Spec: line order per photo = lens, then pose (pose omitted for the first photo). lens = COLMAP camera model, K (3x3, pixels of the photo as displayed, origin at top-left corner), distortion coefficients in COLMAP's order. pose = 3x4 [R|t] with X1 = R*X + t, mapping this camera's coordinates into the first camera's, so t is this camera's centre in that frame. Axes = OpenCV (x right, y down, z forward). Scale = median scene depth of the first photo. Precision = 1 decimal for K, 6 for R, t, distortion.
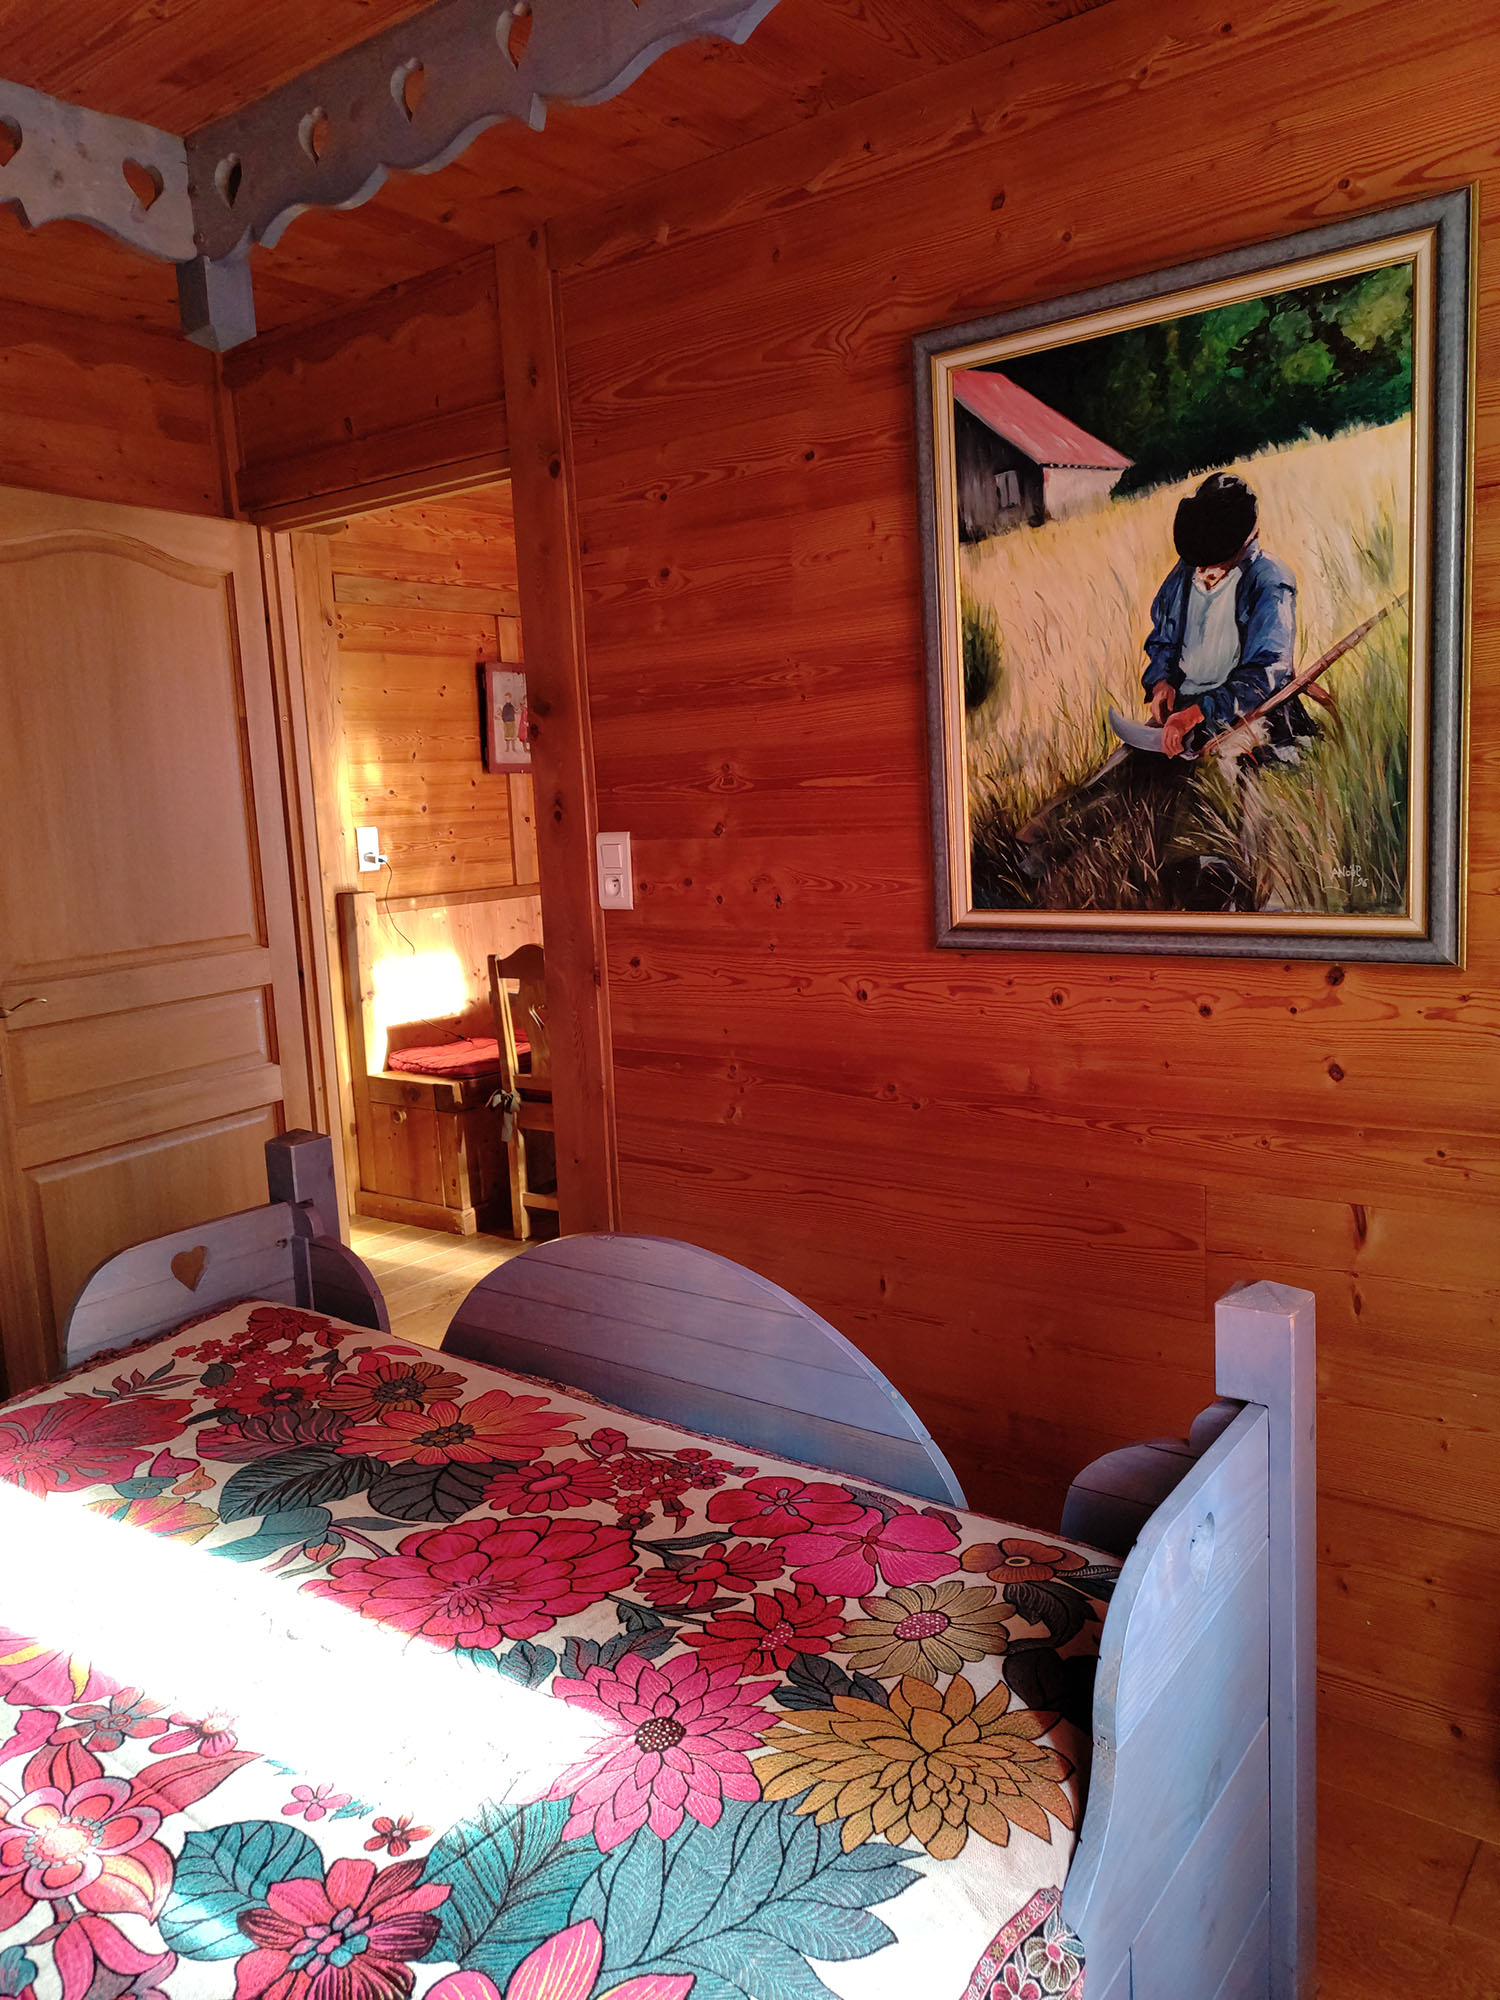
lens RADIAL K [[1457.9, 0, 750.0], [0, 1457.9, 998.2], [0, 0, 1]] dist [0.025042, -0.017828]
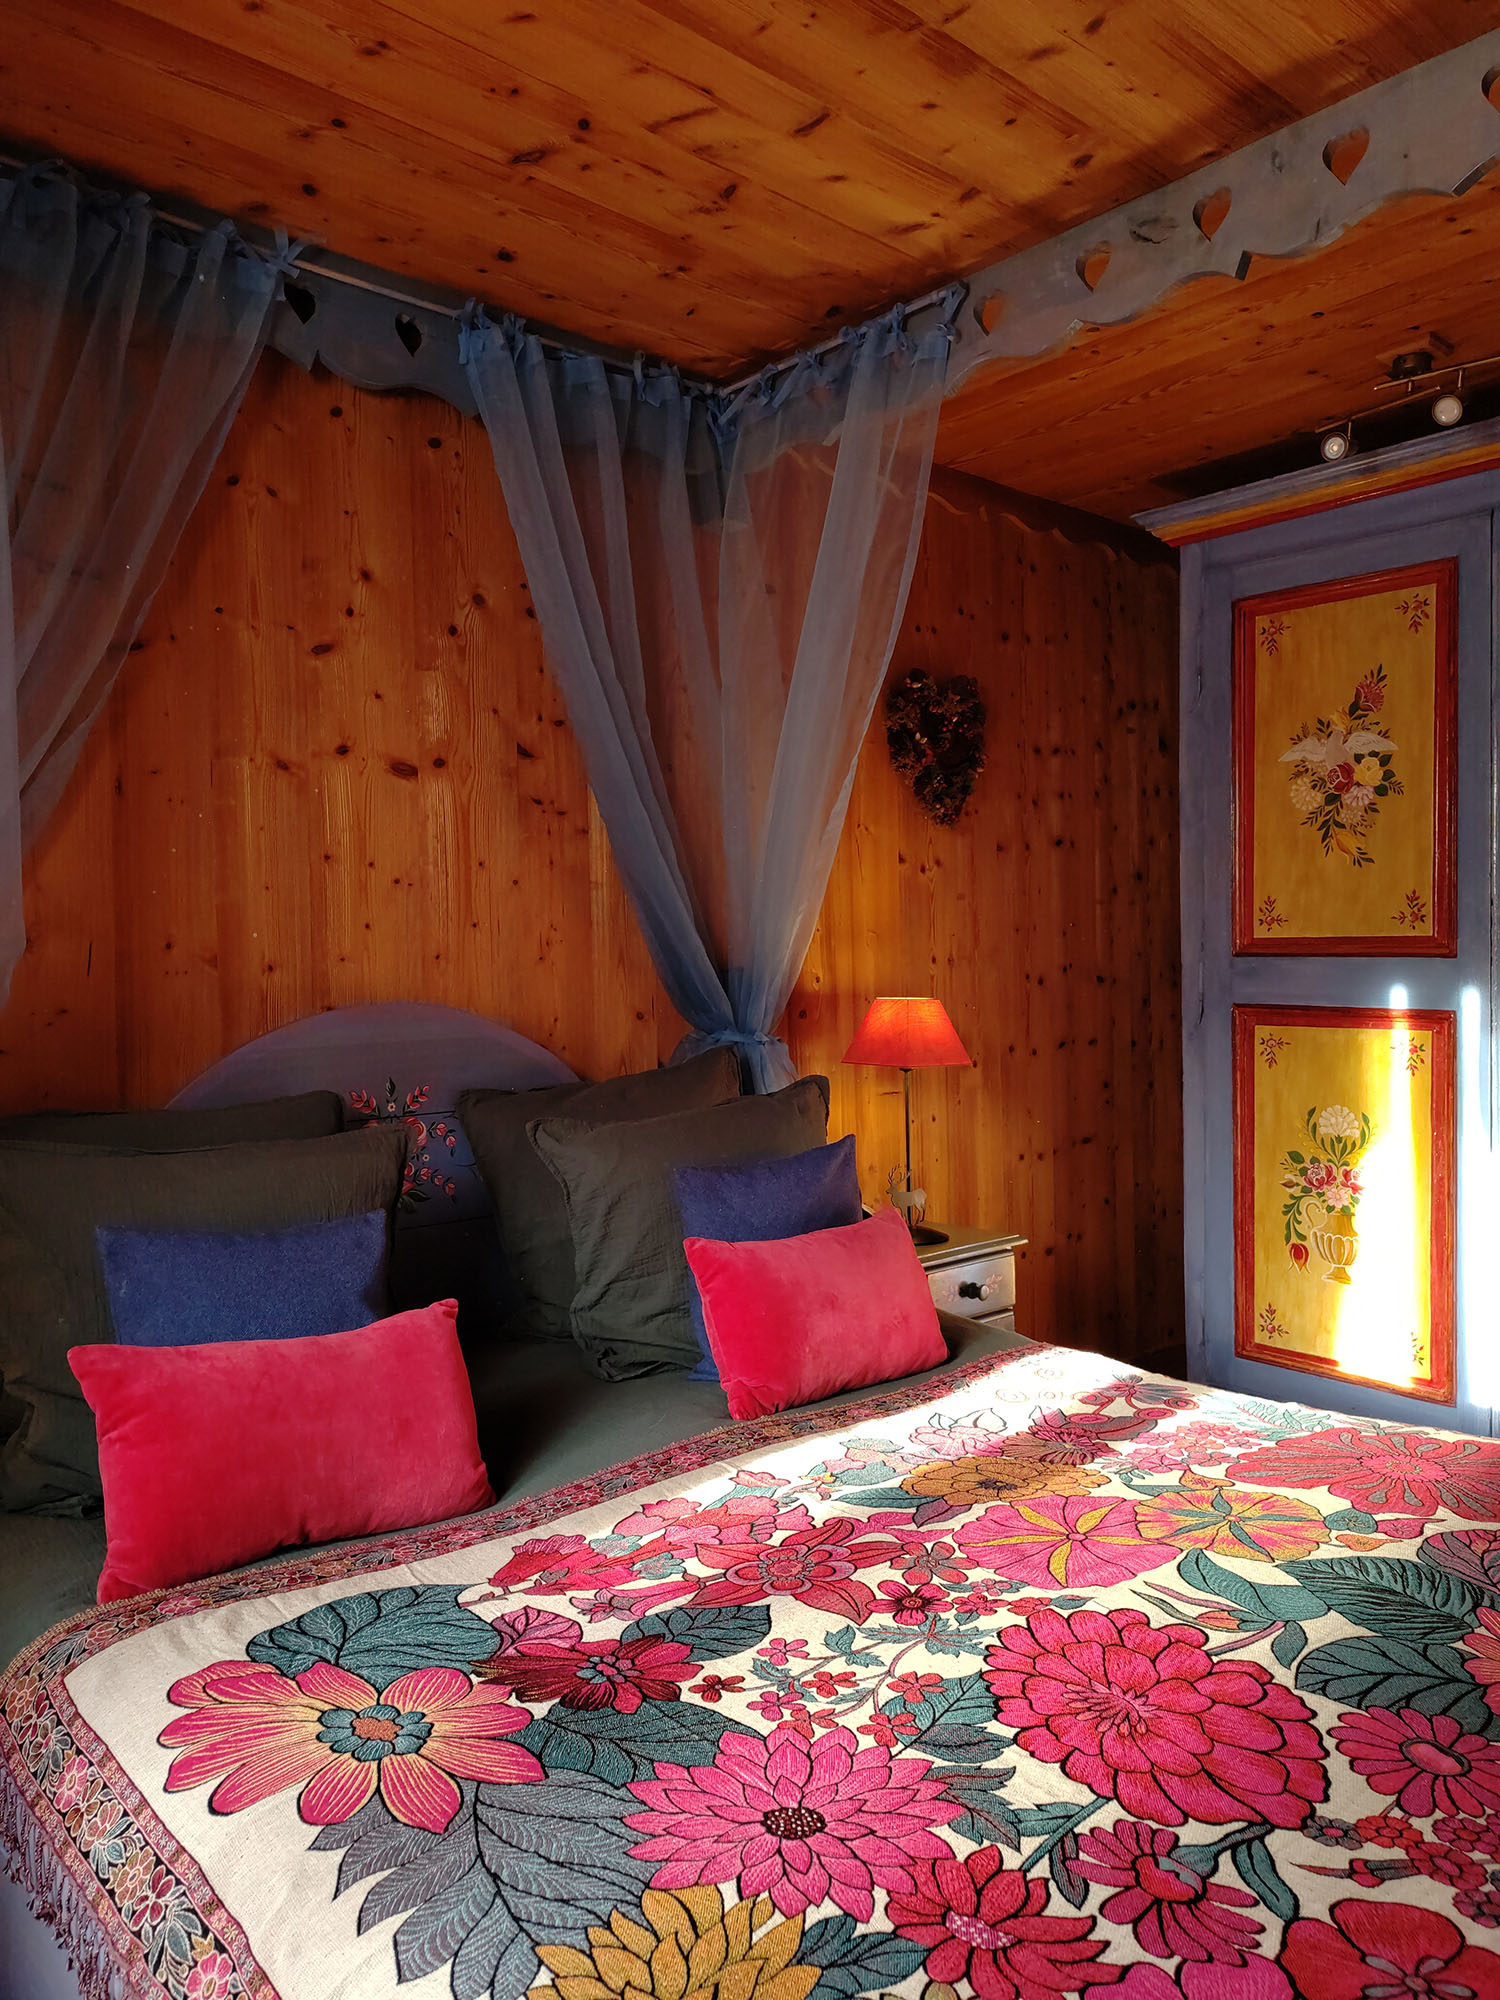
lens RADIAL K [[1457.9, 0, 749.5], [0, 1457.9, 1002.2], [0, 0, 1]] dist [0.025042, -0.017828]
pose [[-0.178250, 0.071642, -0.981374, 0.592068], [-0.110513, 0.989578, 0.092314, -0.031040], [0.977760, 0.124909, -0.168475, 0.852770]]
